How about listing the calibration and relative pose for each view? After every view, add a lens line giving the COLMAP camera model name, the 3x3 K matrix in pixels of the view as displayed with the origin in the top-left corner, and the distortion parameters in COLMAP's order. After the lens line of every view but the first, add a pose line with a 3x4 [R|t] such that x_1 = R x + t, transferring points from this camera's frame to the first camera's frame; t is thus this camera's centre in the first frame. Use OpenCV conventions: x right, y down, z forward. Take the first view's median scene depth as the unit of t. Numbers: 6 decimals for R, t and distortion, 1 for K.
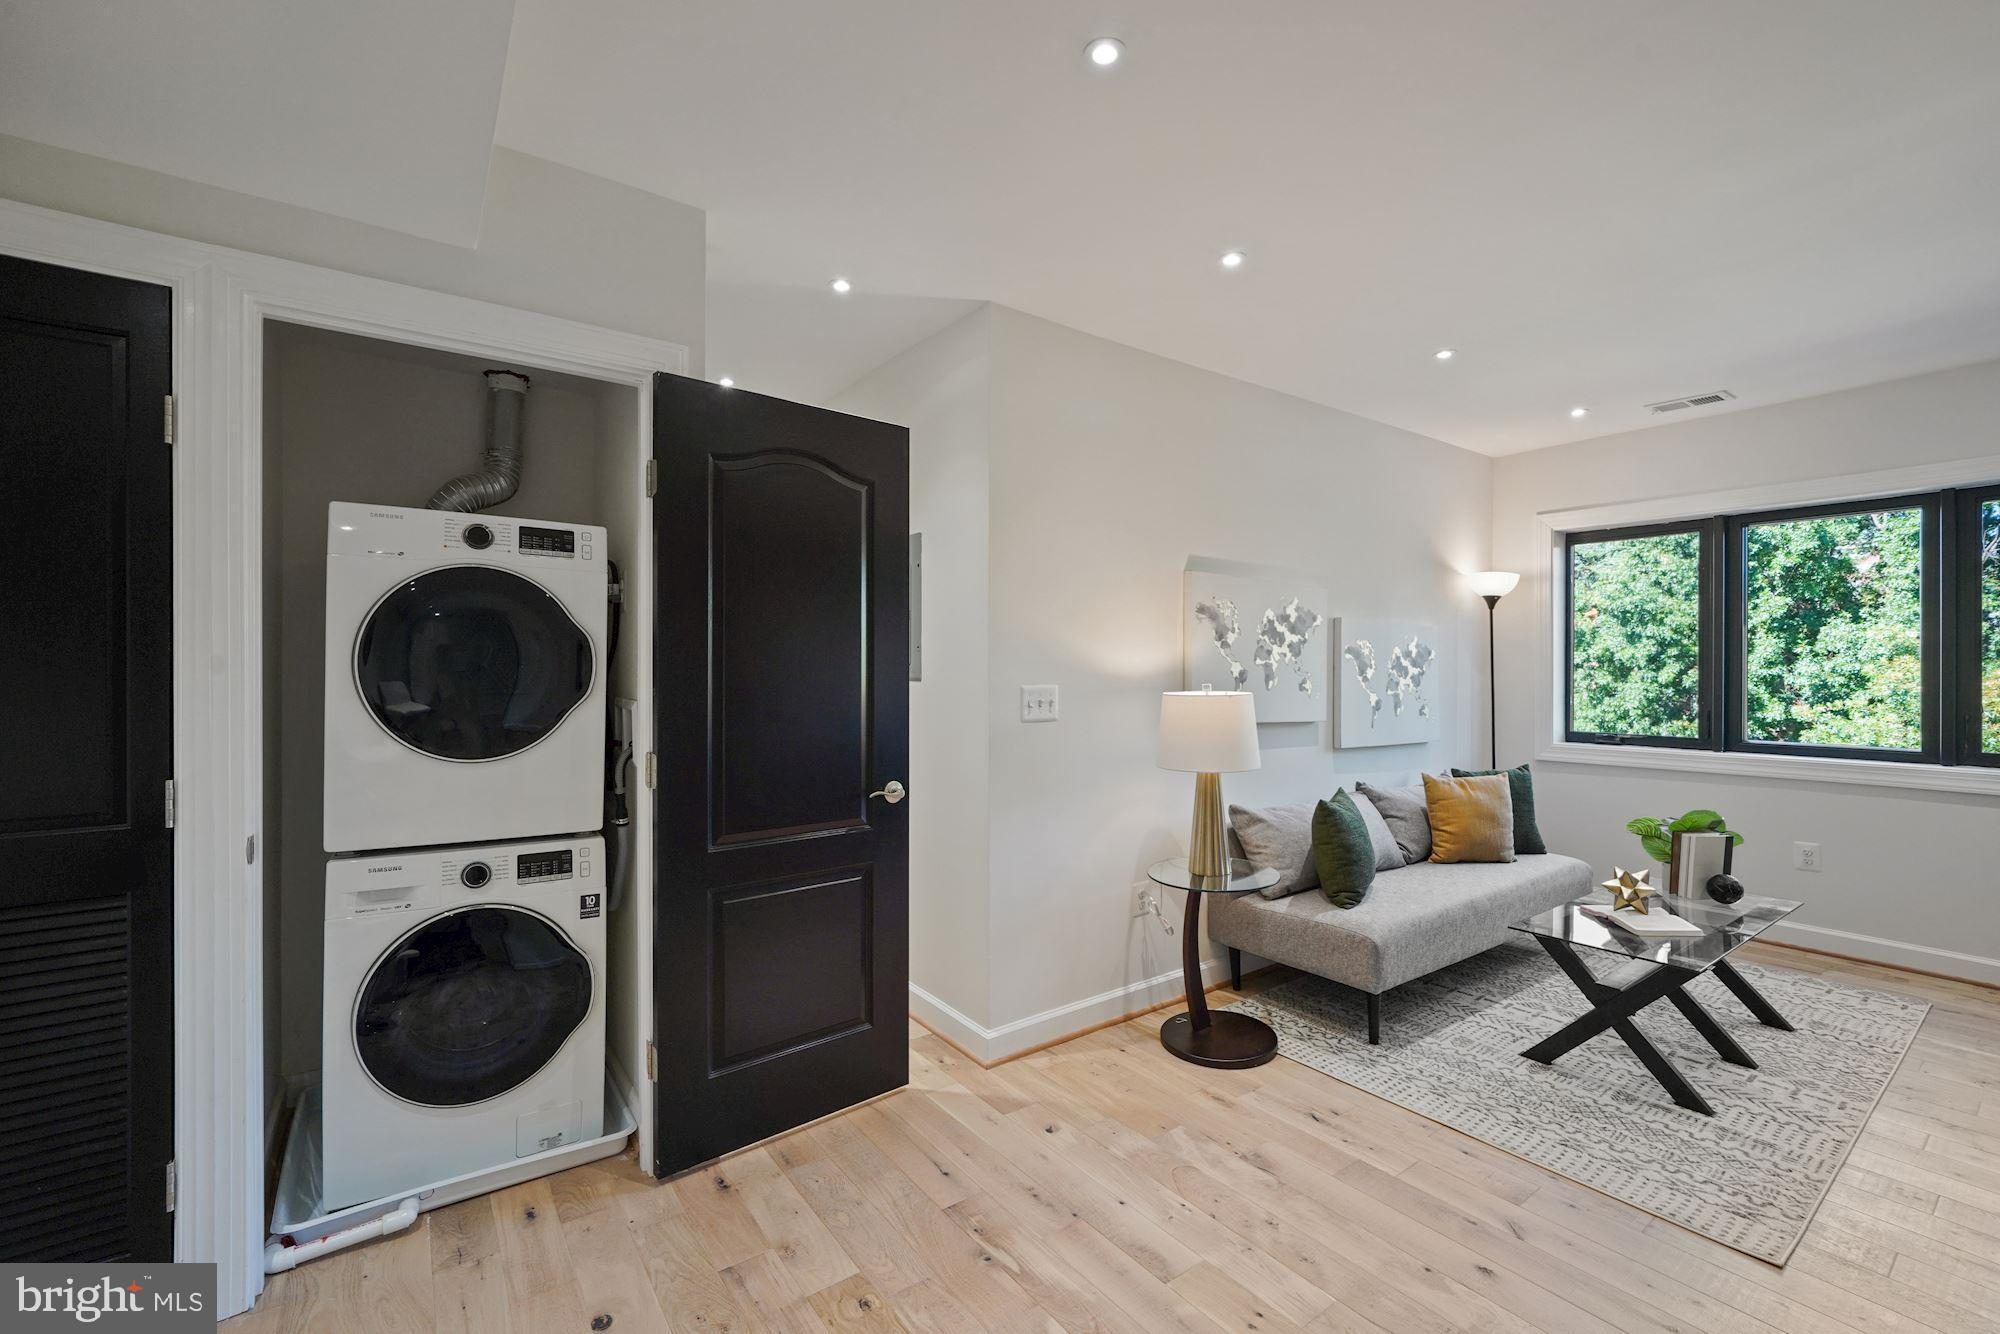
lens RADIAL K [[859.3, 0, 1000.5], [0, 859.3, 661.3], [0, 0, 1]] dist [-0.013373, 0.004980]
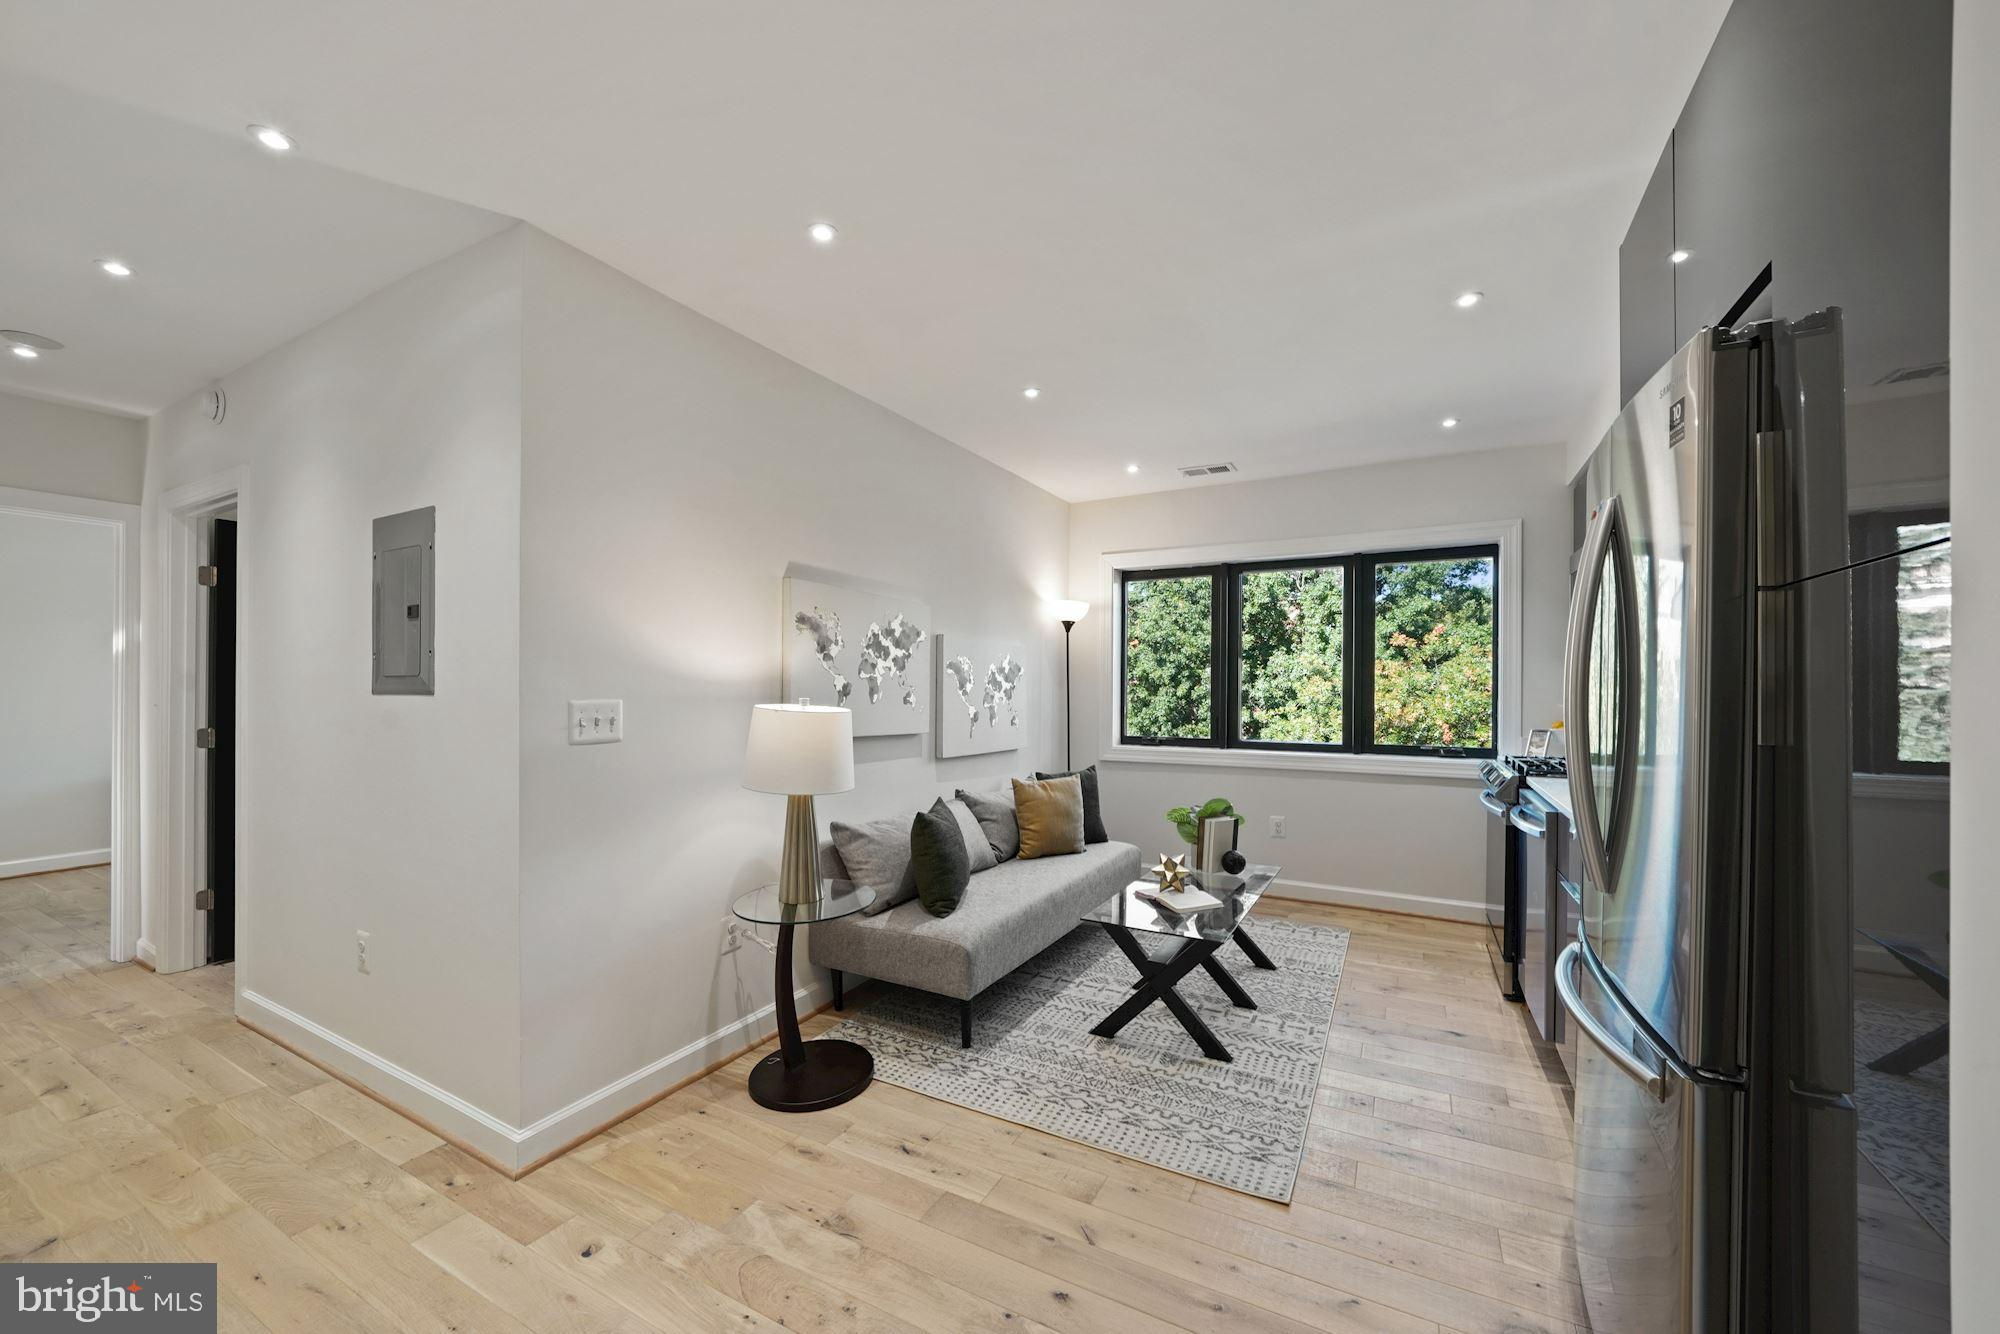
lens RADIAL K [[748.8, 0, 1016.1], [0, 748.8, 674.6], [0, 0, 1]] dist [-0.008838, 0.001315]
pose [[0.899352, 0.007869, 0.437155, 0.085812], [-0.004503, 0.999952, -0.008736, 0.007069], [-0.437203, 0.005888, 0.899344, 0.150385]]
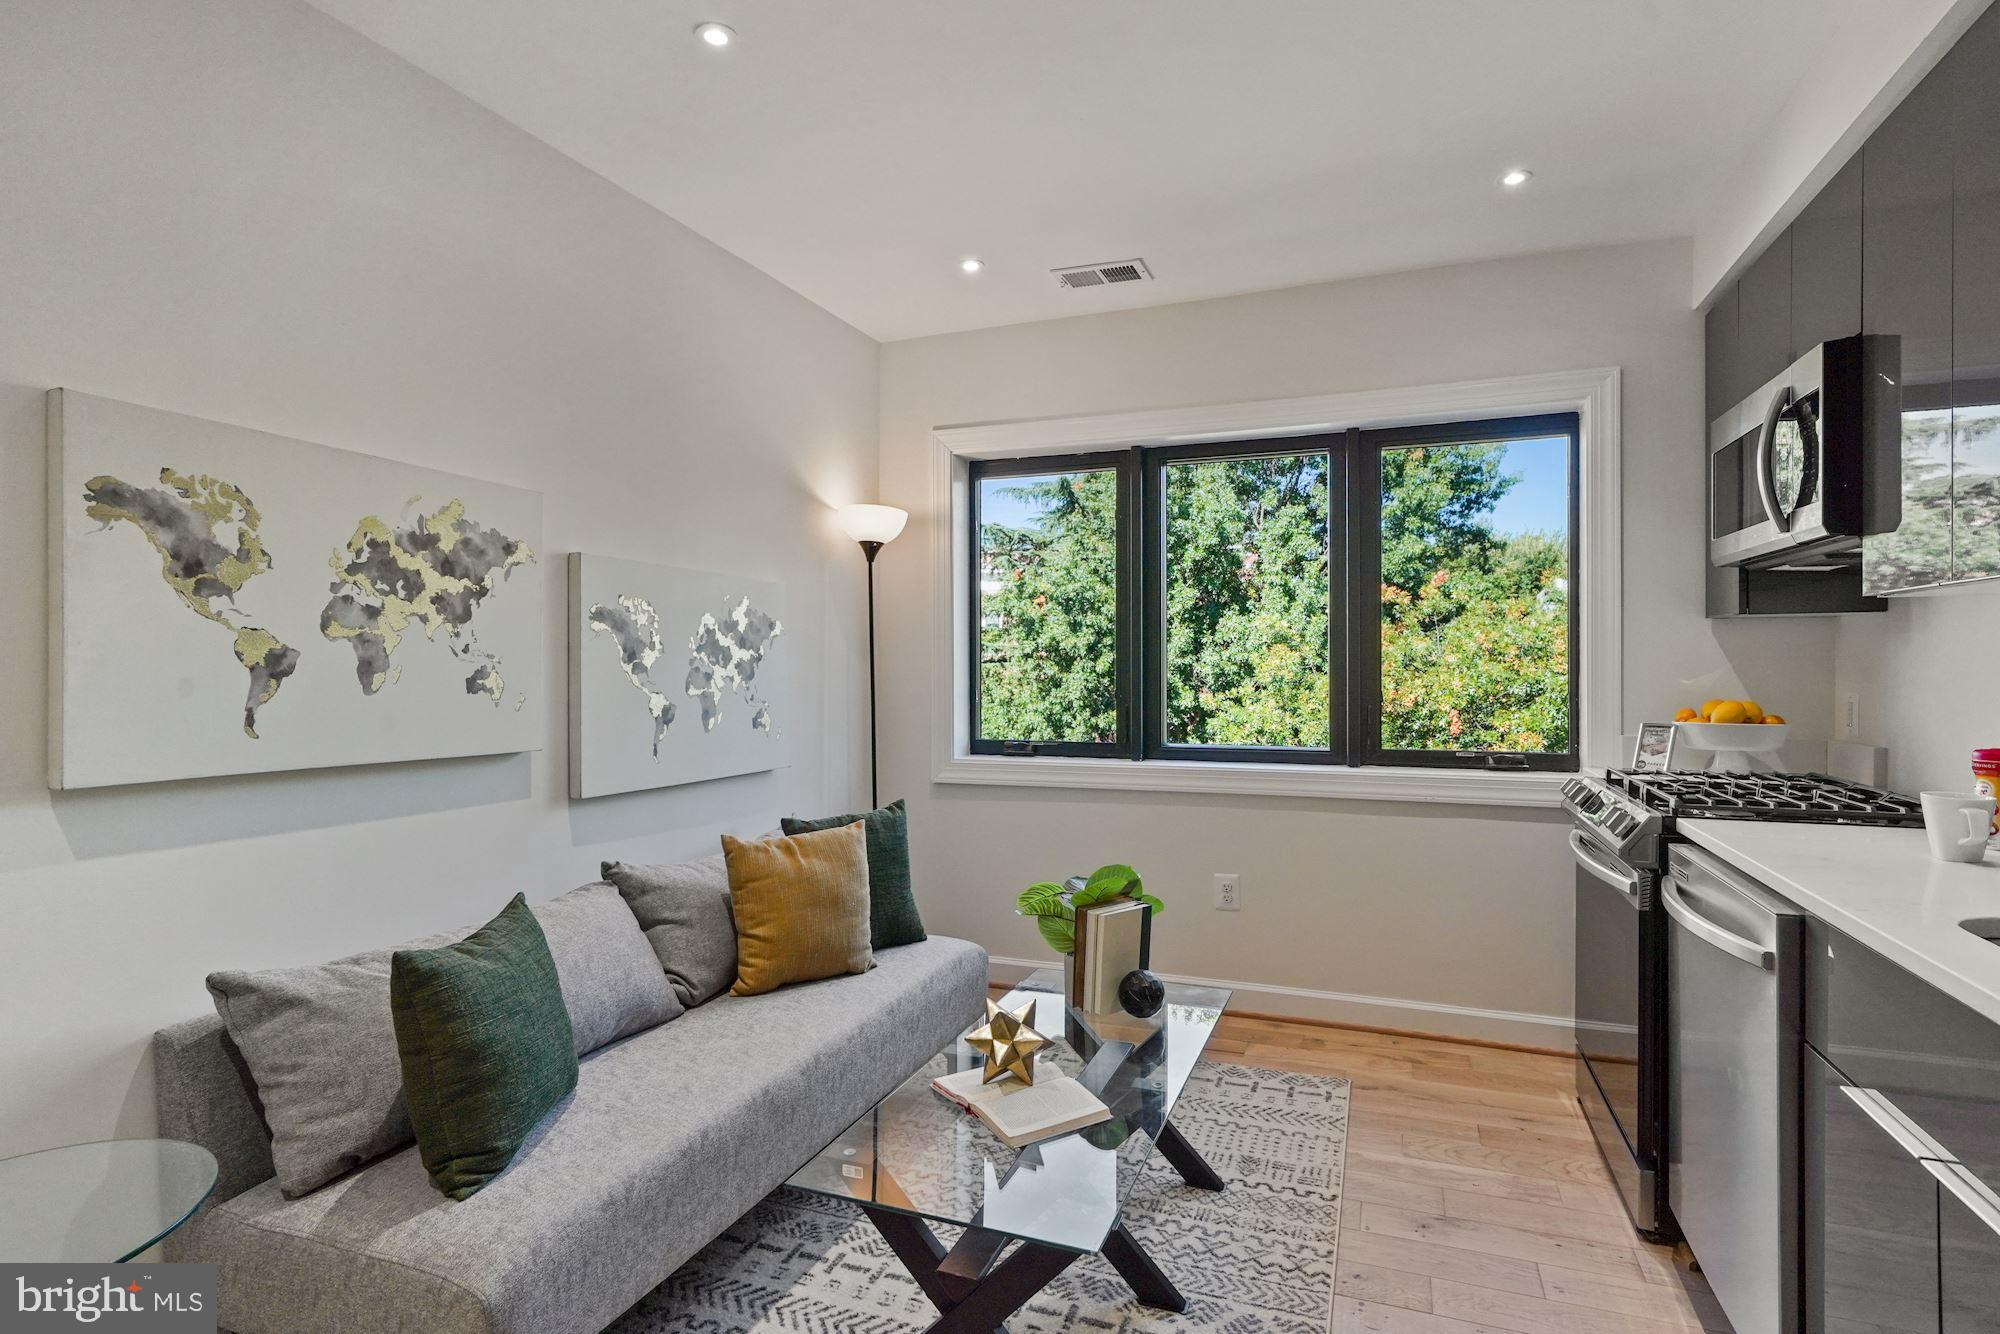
lens RADIAL K [[927.2, 0, 1046.6], [0, 927.2, 632.3], [0, 0, 1]] dist [0.003980, 0.000434]
pose [[0.830433, 0.012763, 0.556972, 0.359558], [0.001690, 0.999675, -0.025427, 0.014978], [-0.557116, 0.022057, 0.830142, 0.411135]]
